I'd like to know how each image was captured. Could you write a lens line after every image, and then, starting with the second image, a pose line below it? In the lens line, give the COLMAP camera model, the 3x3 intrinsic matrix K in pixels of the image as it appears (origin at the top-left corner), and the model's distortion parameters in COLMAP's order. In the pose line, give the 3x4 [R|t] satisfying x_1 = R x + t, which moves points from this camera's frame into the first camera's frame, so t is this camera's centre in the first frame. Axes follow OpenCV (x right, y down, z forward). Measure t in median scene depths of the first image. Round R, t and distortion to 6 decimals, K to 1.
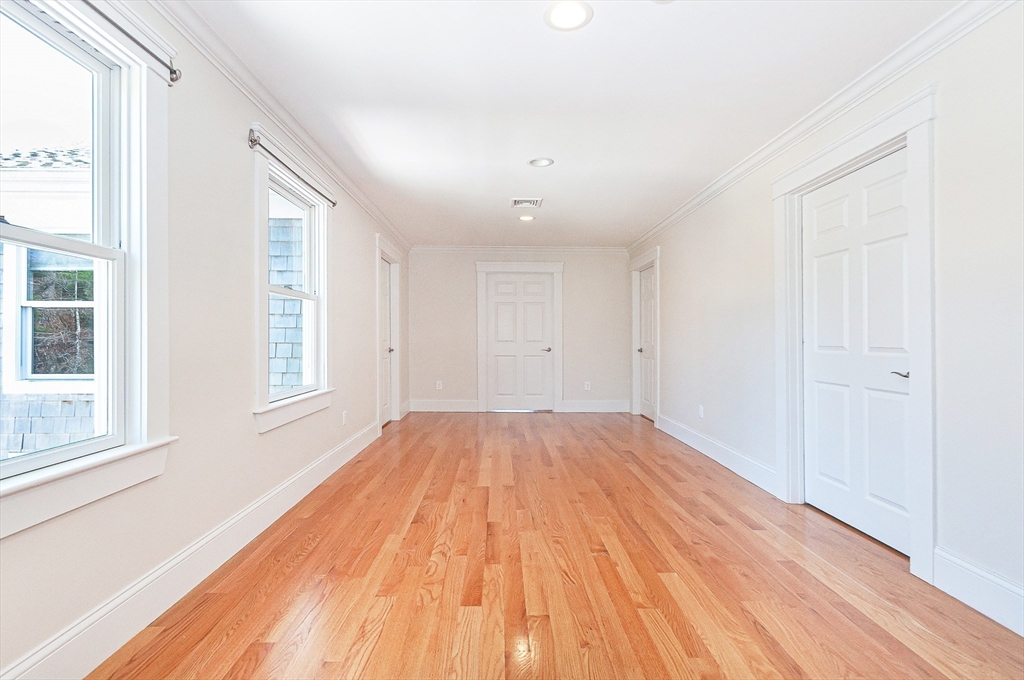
lens RADIAL K [[474.6, 0, 512.0], [0, 474.6, 340.0], [0, 0, 1]] dist [0.001675, 0.000042]
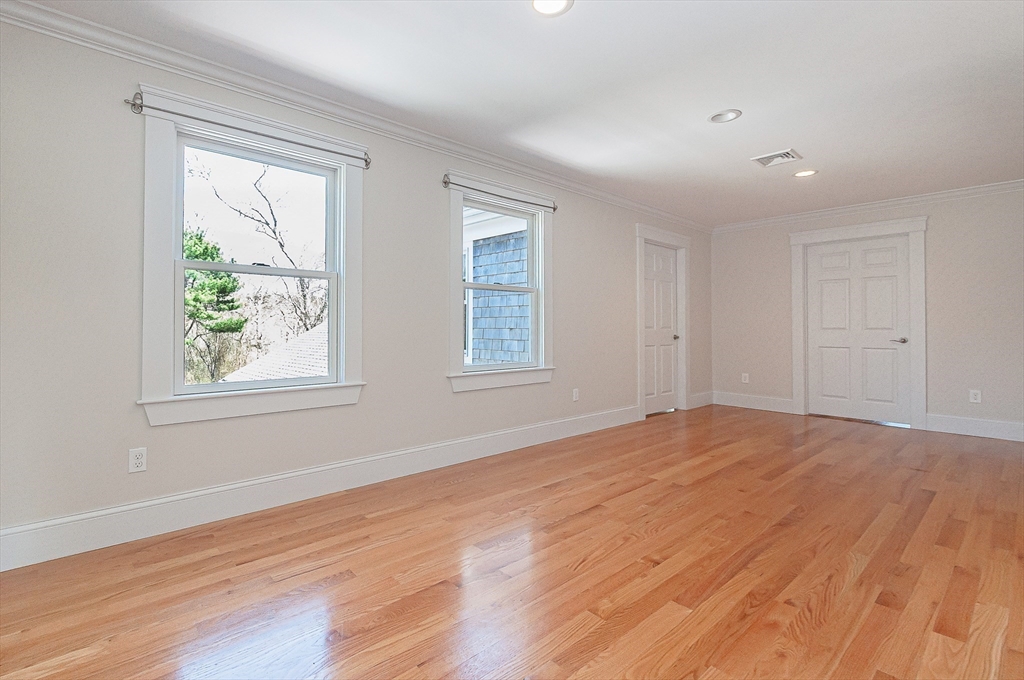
lens RADIAL K [[486.3, 0, 513.5], [0, 486.3, 319.6], [0, 0, 1]] dist [0.000126, -0.001398]
pose [[0.667688, -0.013156, -0.744325, 0.584169], [-0.002983, 0.999789, -0.020347, 0.014578], [0.744435, 0.015806, 0.667507, 0.170844]]
